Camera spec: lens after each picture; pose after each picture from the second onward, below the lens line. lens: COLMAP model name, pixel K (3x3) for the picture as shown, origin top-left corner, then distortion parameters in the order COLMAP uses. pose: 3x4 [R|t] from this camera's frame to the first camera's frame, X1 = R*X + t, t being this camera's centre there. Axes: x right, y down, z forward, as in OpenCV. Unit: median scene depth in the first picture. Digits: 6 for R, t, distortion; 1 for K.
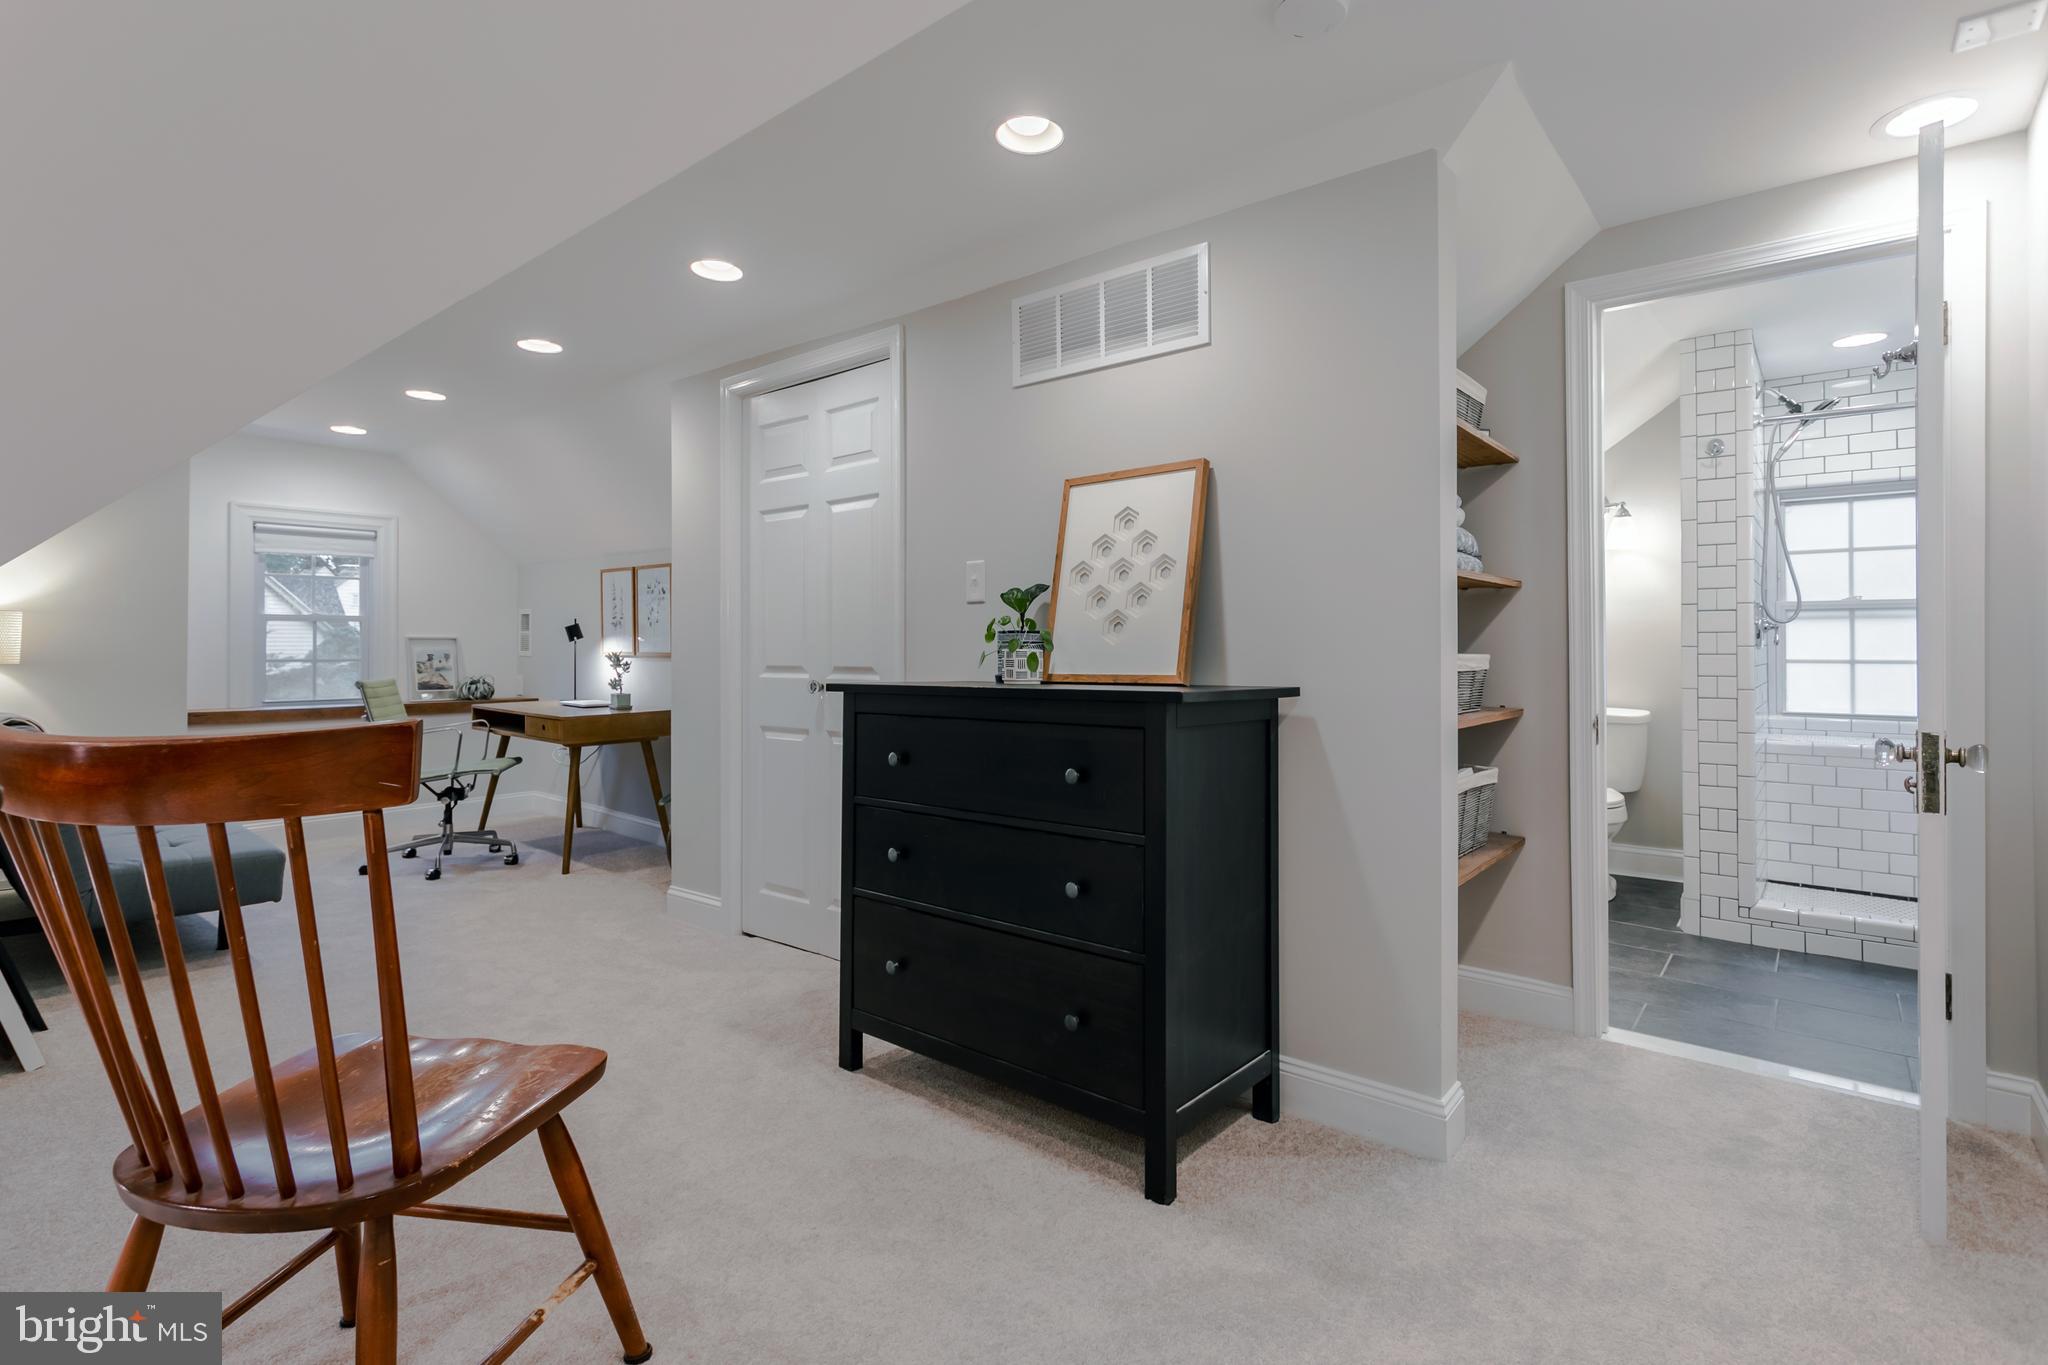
lens RADIAL K [[969.6, 0, 1012.1], [0, 969.6, 645.8], [0, 0, 1]] dist [-0.000423, 0.001690]
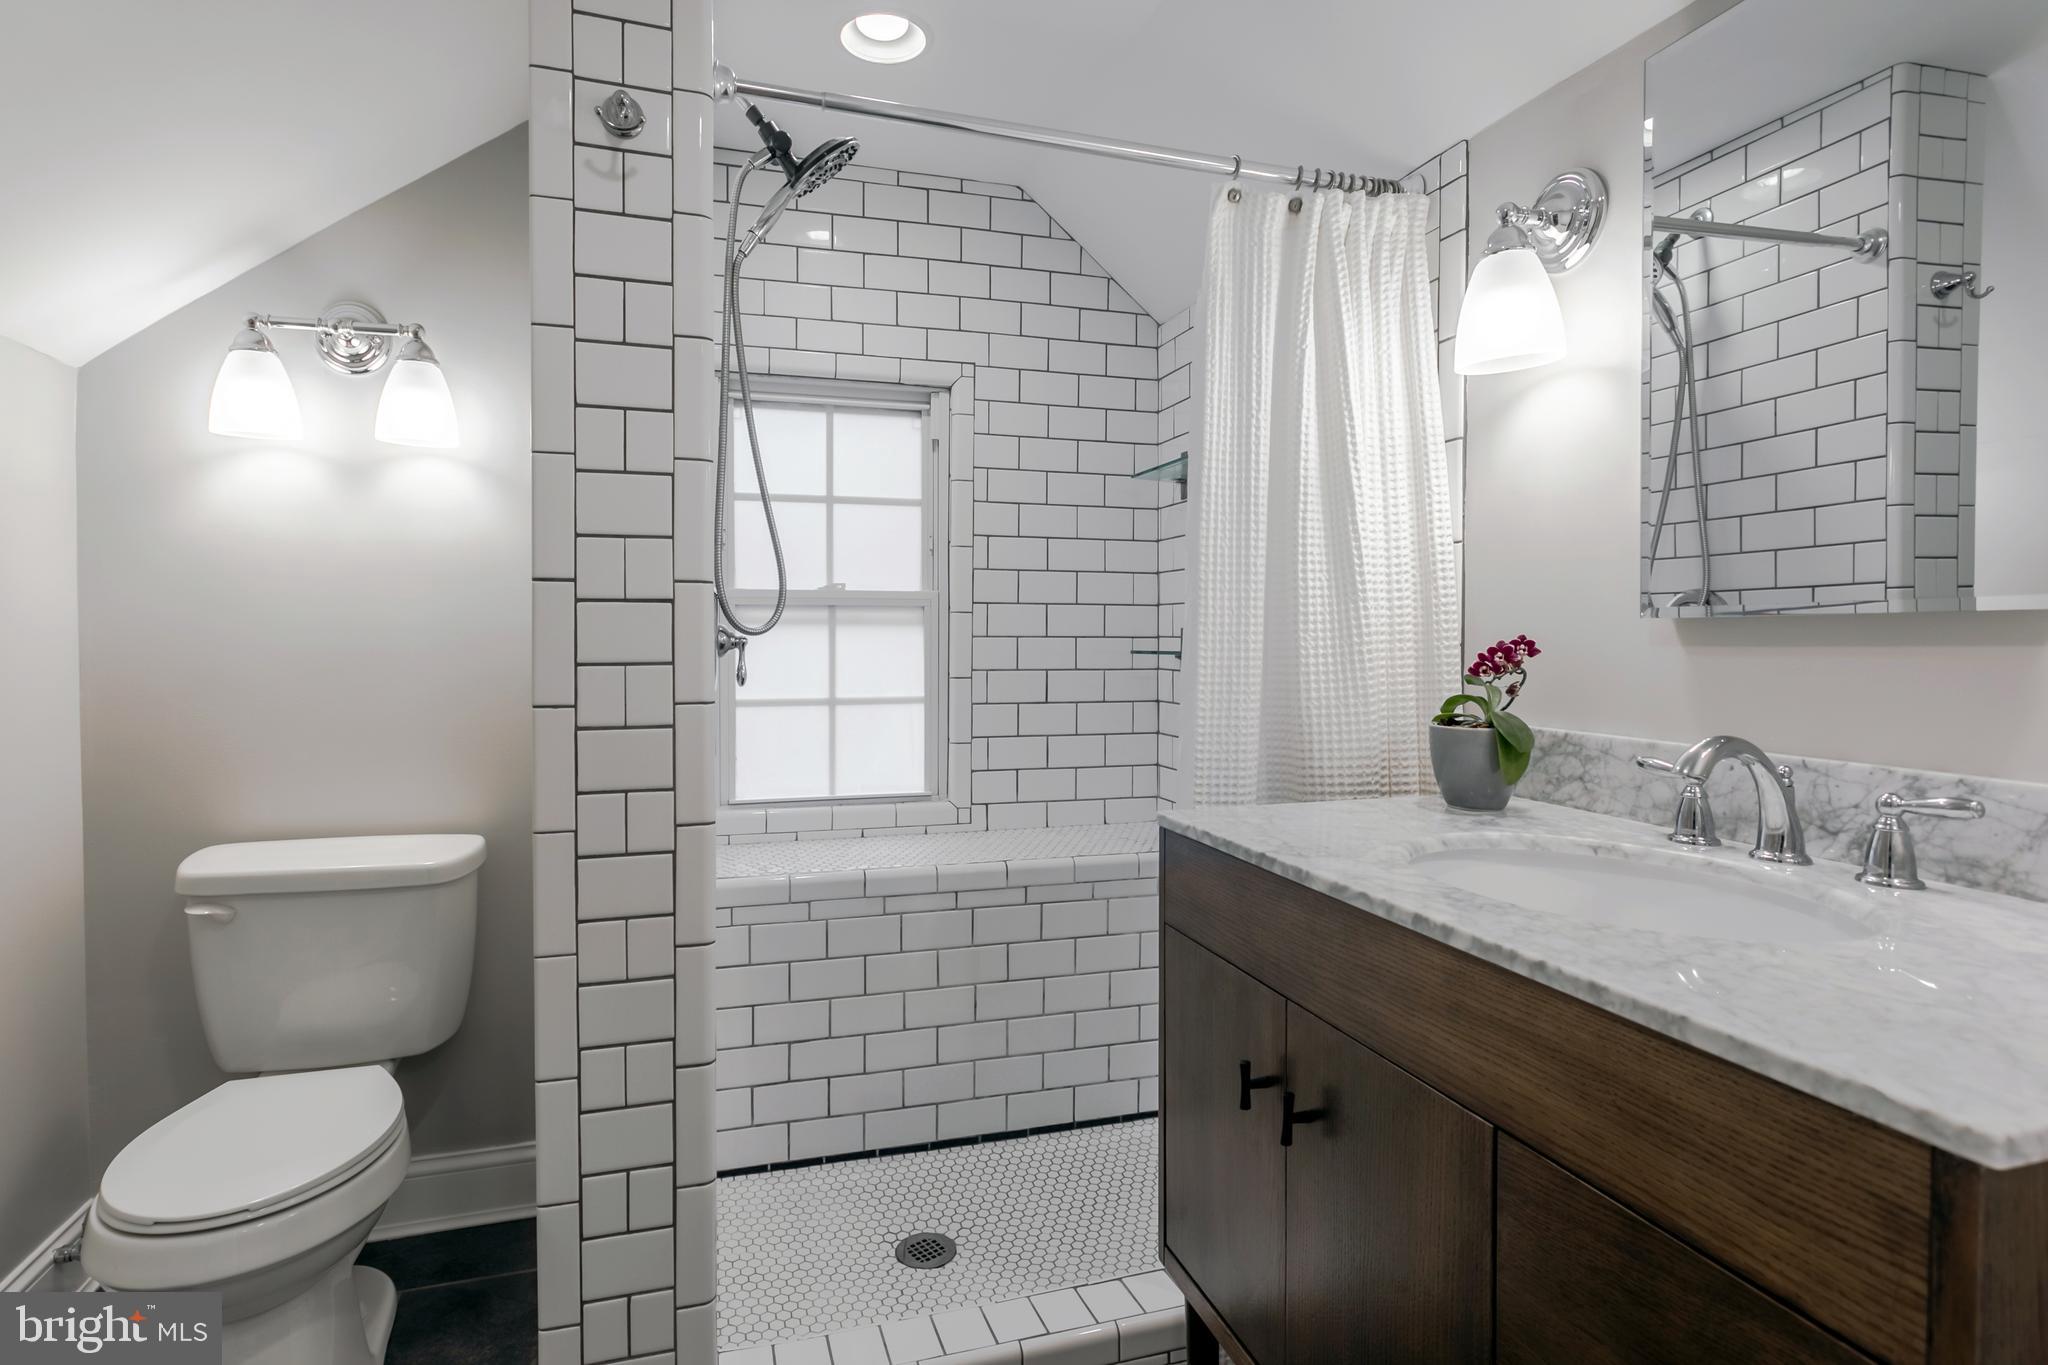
lens RADIAL K [[969.6, 0, 1000.0], [0, 969.6, 643.2], [0, 0, 1]] dist [-0.000423, 0.001690]
pose [[0.533360, -0.003476, 0.845881, 0.459090], [-0.003559, 0.999973, 0.006353, -0.021452], [-0.845881, -0.006399, 0.533333, 0.637887]]
